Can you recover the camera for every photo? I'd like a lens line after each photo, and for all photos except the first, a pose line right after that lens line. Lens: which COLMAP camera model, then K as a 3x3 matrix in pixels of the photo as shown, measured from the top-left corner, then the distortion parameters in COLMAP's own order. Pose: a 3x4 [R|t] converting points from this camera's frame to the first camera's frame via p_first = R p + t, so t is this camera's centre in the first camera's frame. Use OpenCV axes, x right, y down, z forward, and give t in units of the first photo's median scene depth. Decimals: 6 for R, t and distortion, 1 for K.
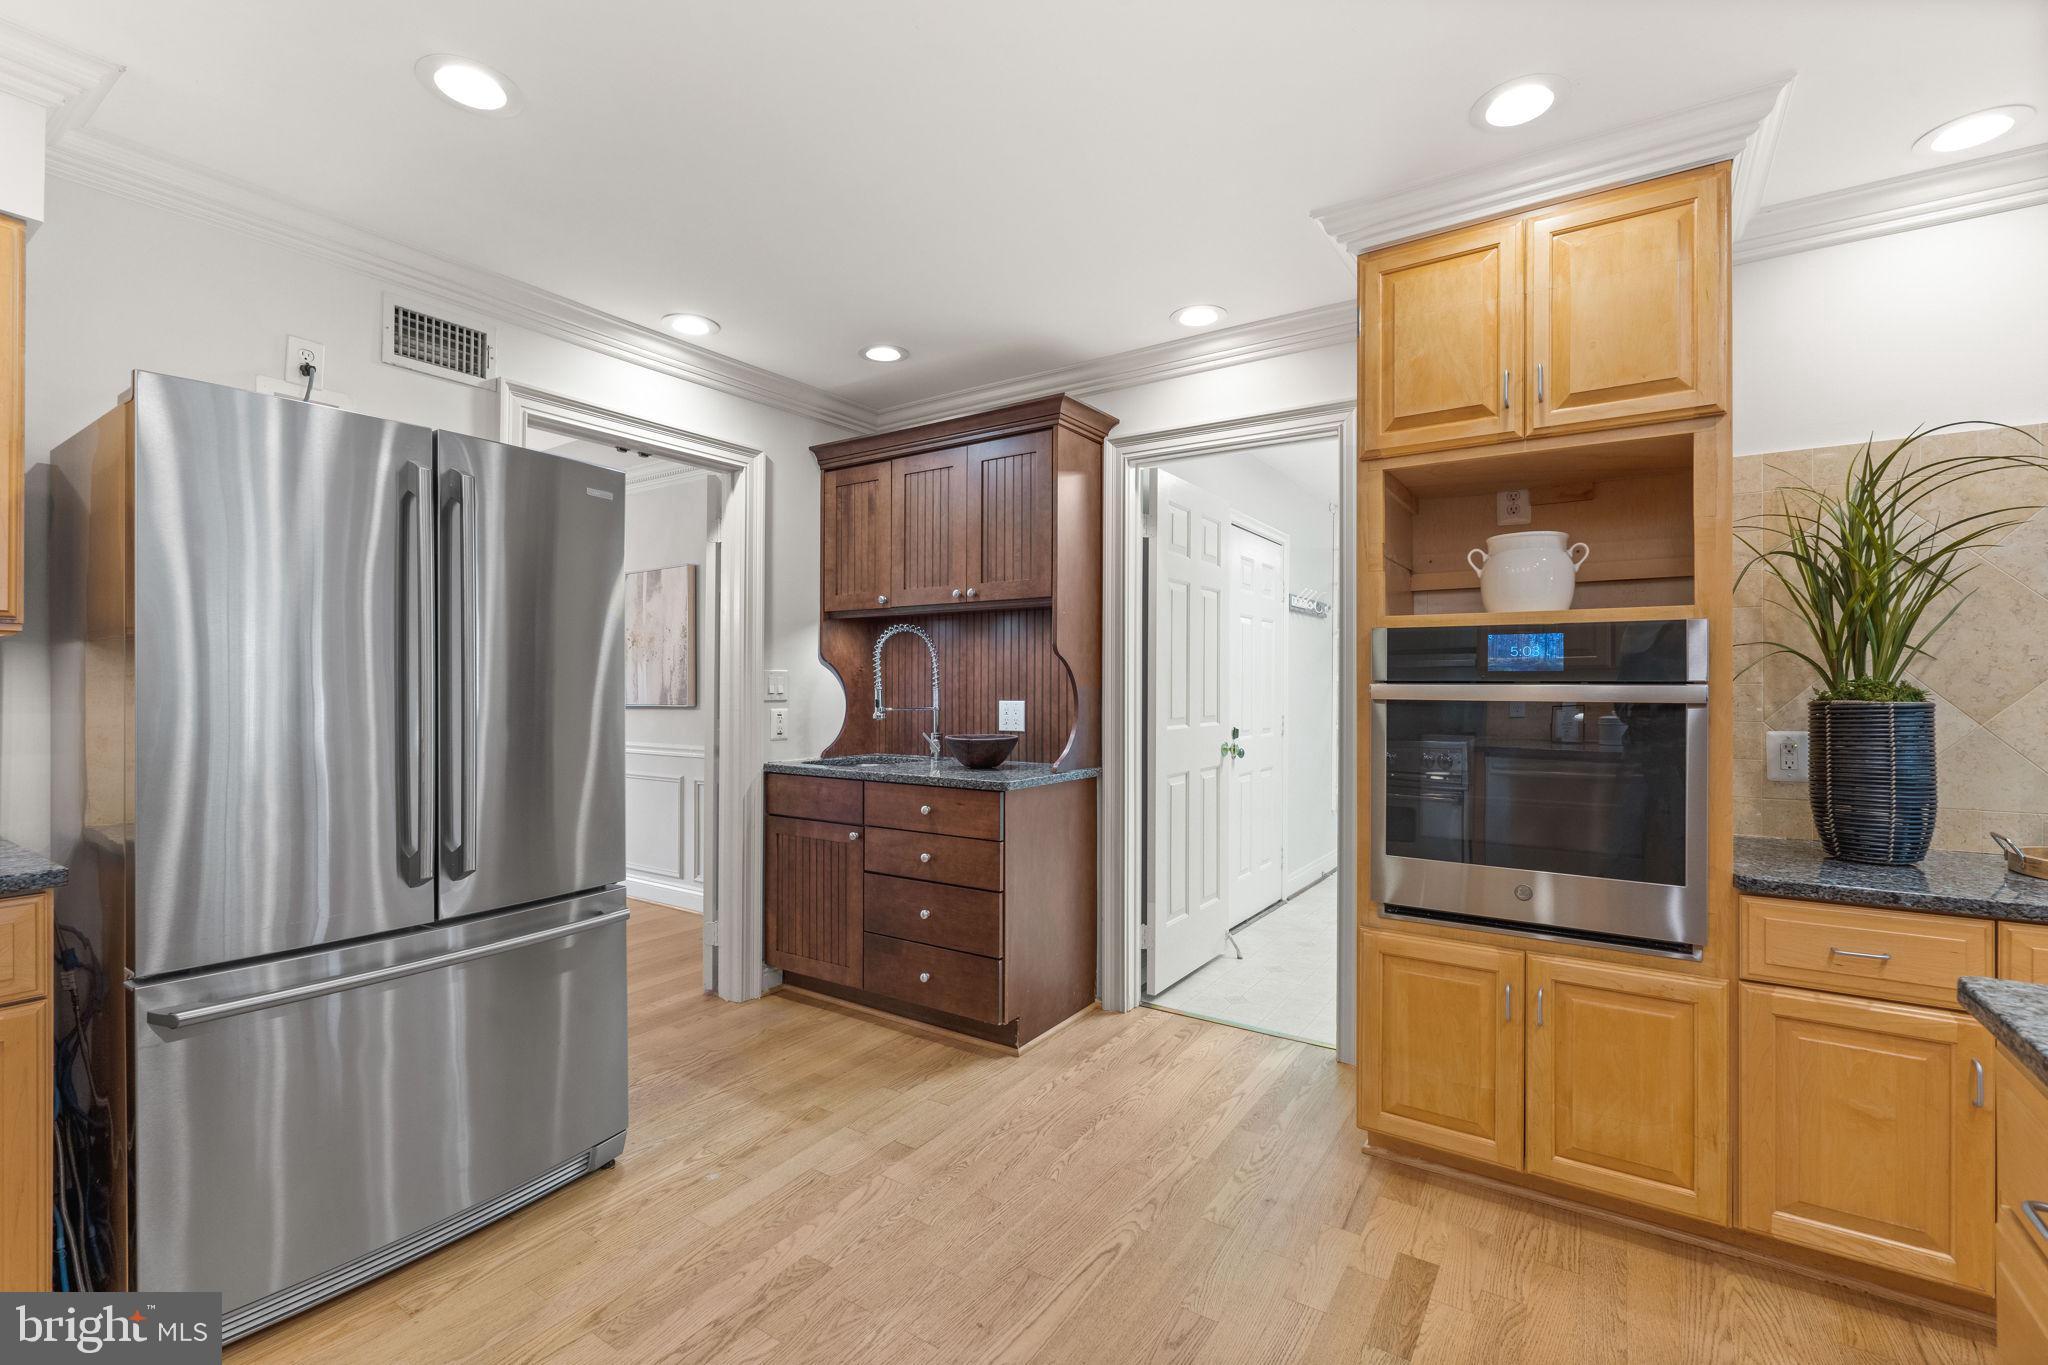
lens RADIAL K [[886.6, 0, 1024.0], [0, 886.6, 682.5], [0, 0, 1]] dist [-0.001675, -0.000050]
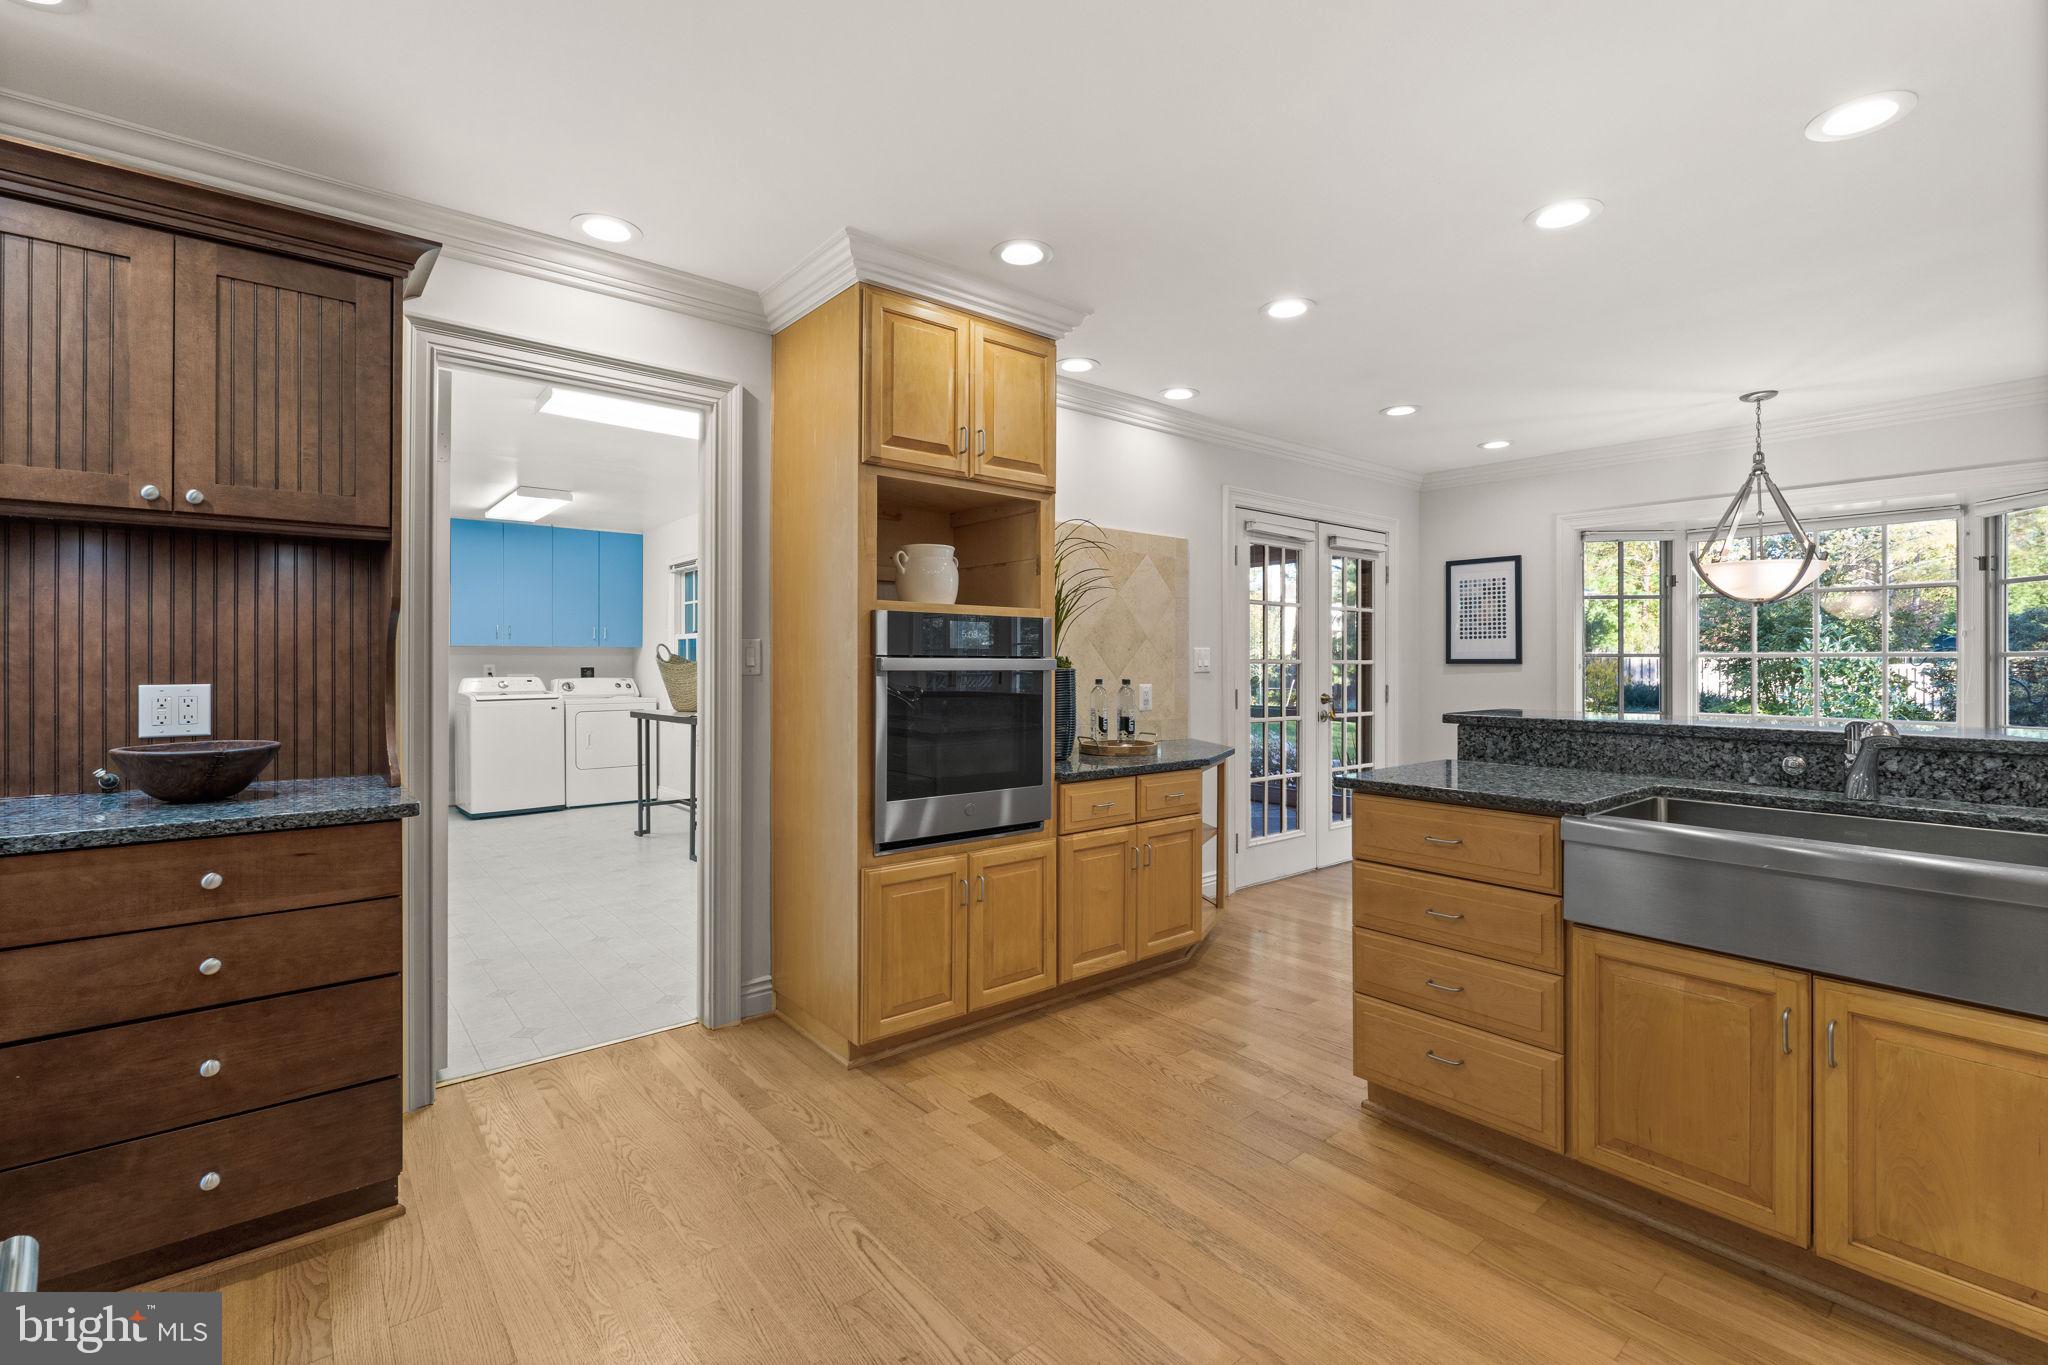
lens RADIAL K [[915.7, 0, 1023.3], [0, 915.7, 656.7], [0, 0, 1]] dist [0.000654, 0.000921]
pose [[0.287324, 0.001015, 0.957833, -0.718152], [-0.004974, 0.999988, 0.000432, -0.001026], [-0.957821, -0.004888, 0.287325, 0.476065]]
